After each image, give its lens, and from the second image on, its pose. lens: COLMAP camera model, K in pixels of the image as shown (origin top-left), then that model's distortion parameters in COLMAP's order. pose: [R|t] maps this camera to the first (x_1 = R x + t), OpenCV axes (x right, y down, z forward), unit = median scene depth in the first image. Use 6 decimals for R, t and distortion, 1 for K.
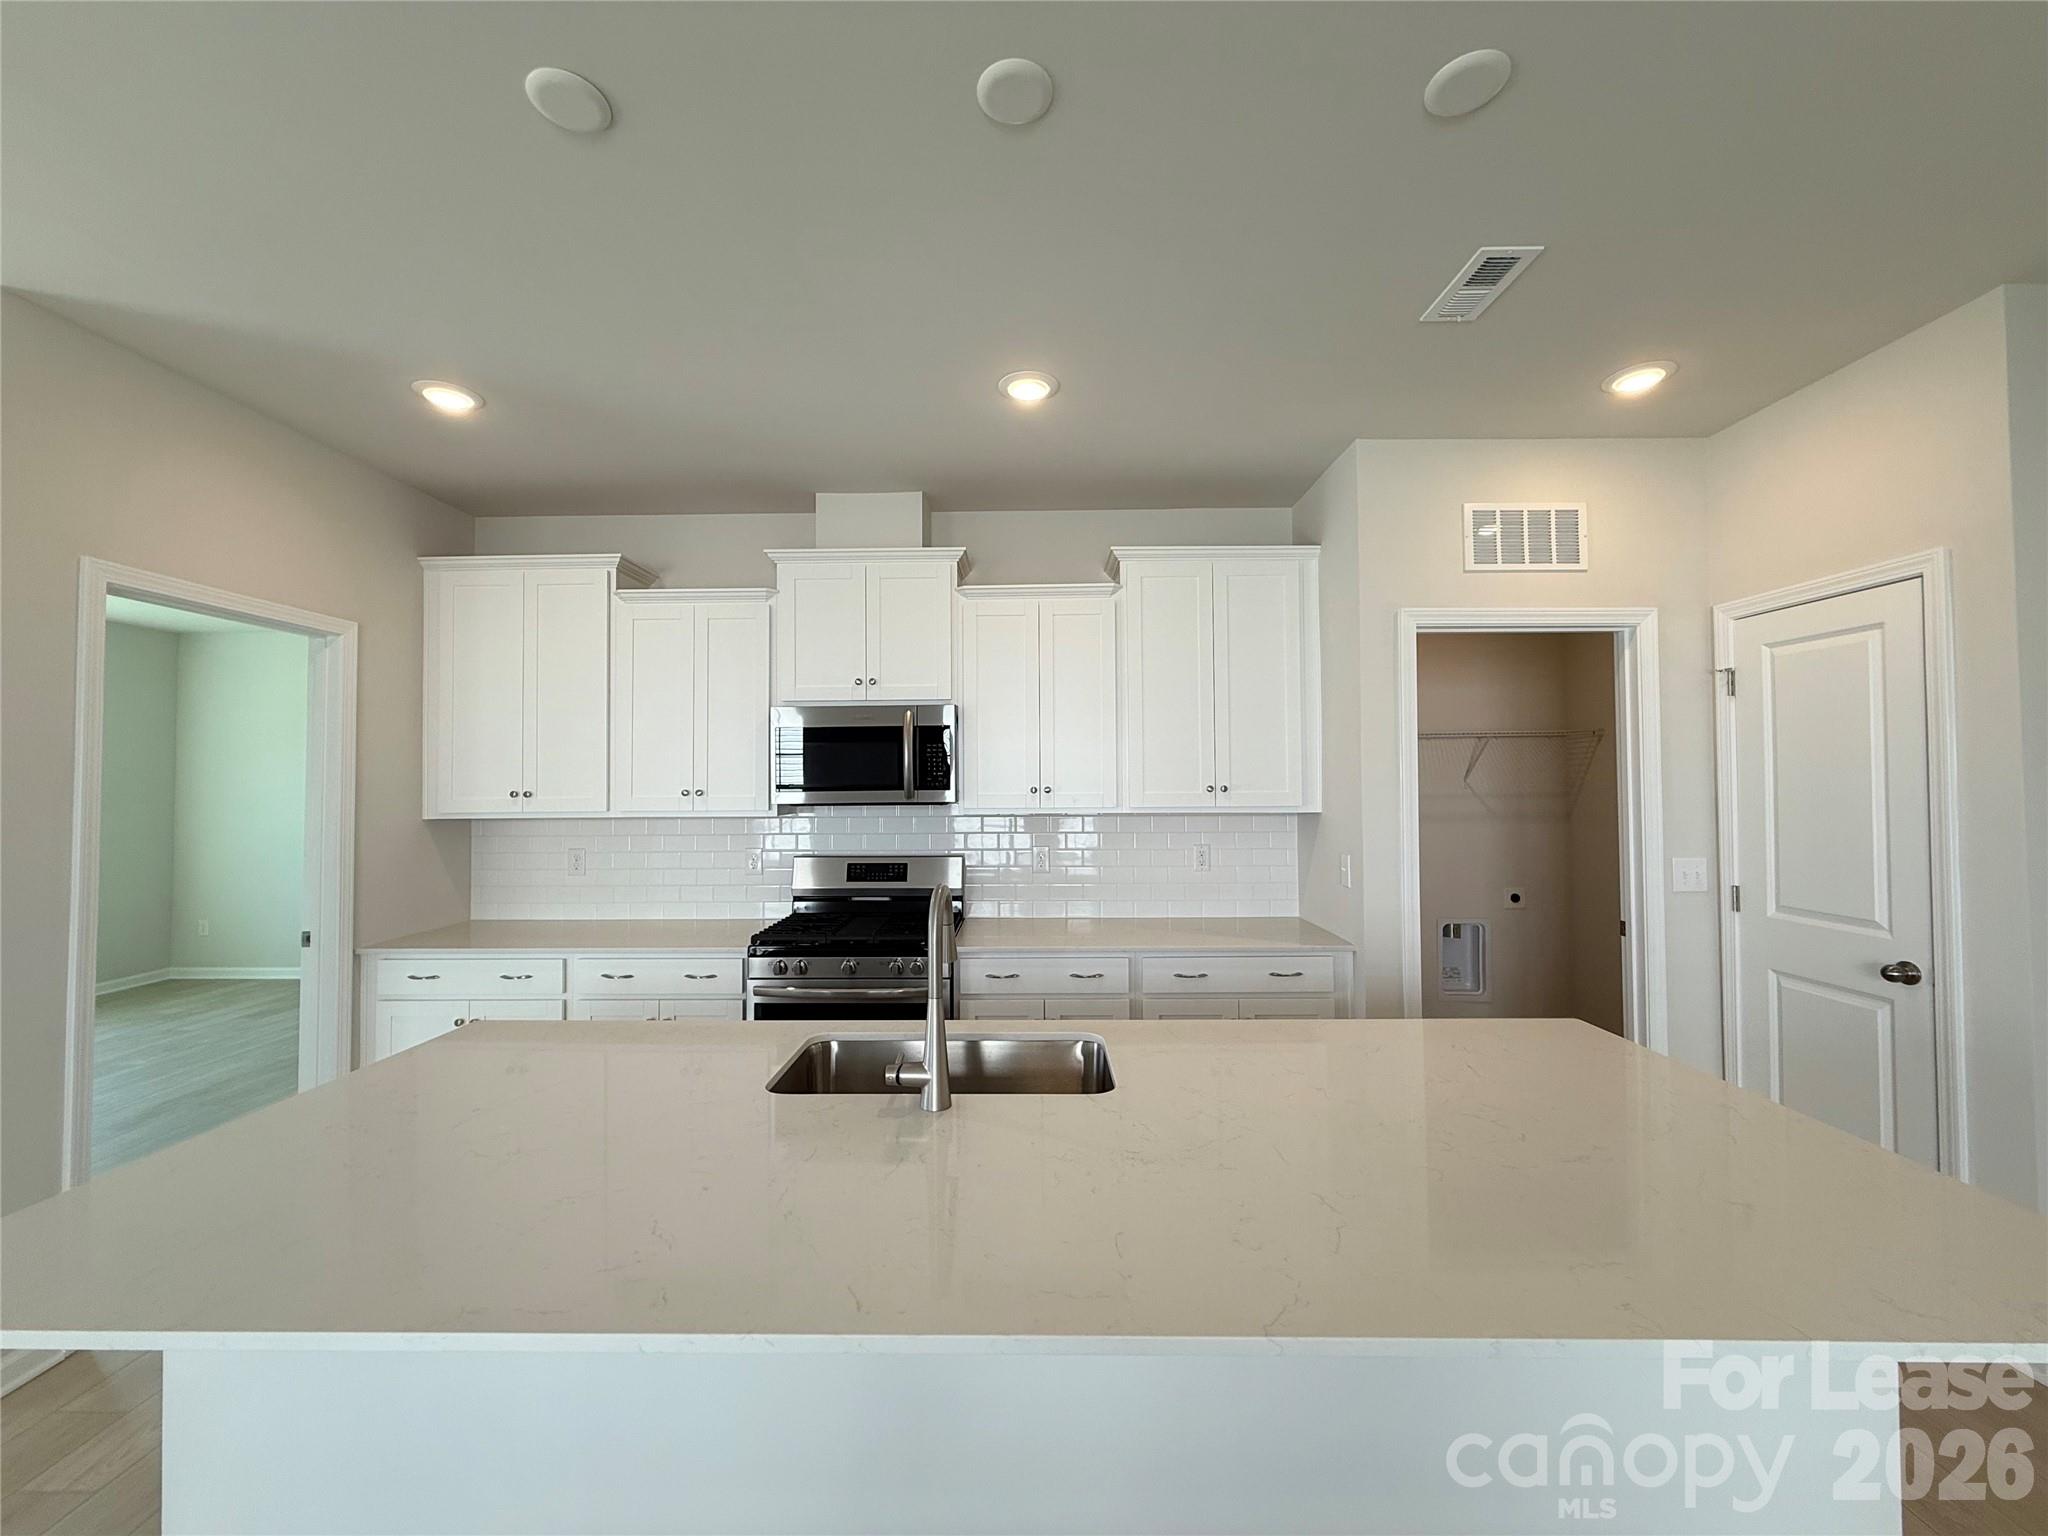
lens RADIAL K [[813.7, 0, 1019.4], [0, 813.7, 766.2], [0, 0, 1]] dist [-0.000844, 0.000006]
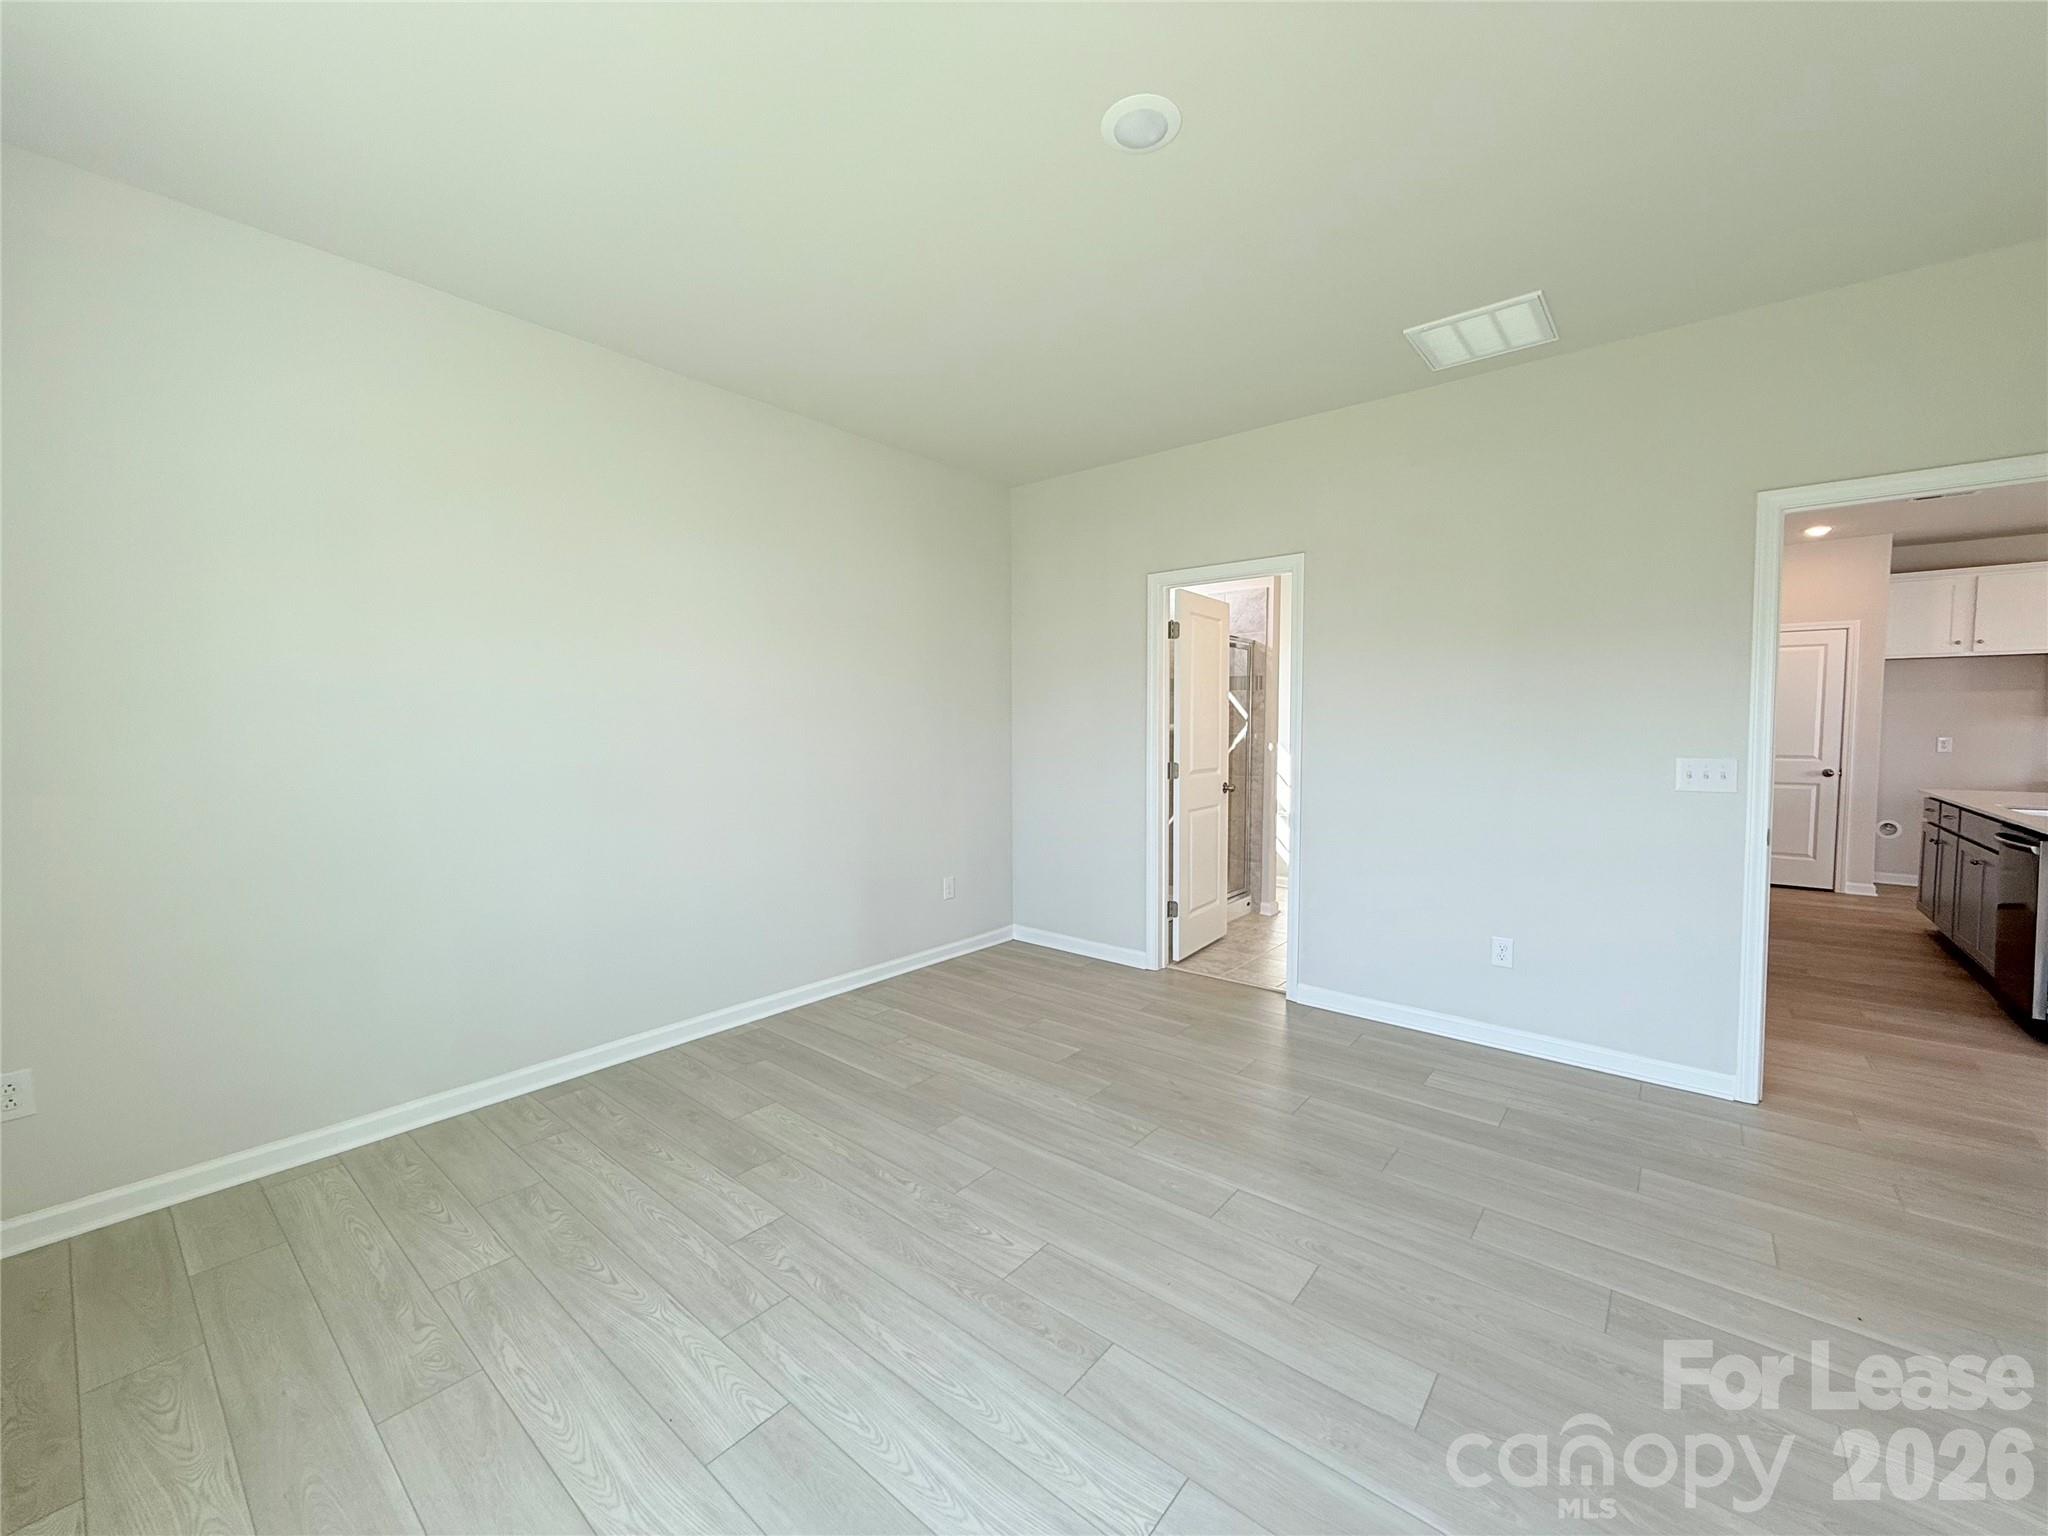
lens RADIAL K [[813.7, 0, 1019.4], [0, 813.7, 766.2], [0, 0, 1]] dist [-0.000844, 0.000006]
pose [[0.626399, -0.036966, 0.778626, -1.906134], [-0.026110, 0.997319, 0.068354, 0.079720], [-0.779065, -0.063147, 0.623754, 0.980800]]
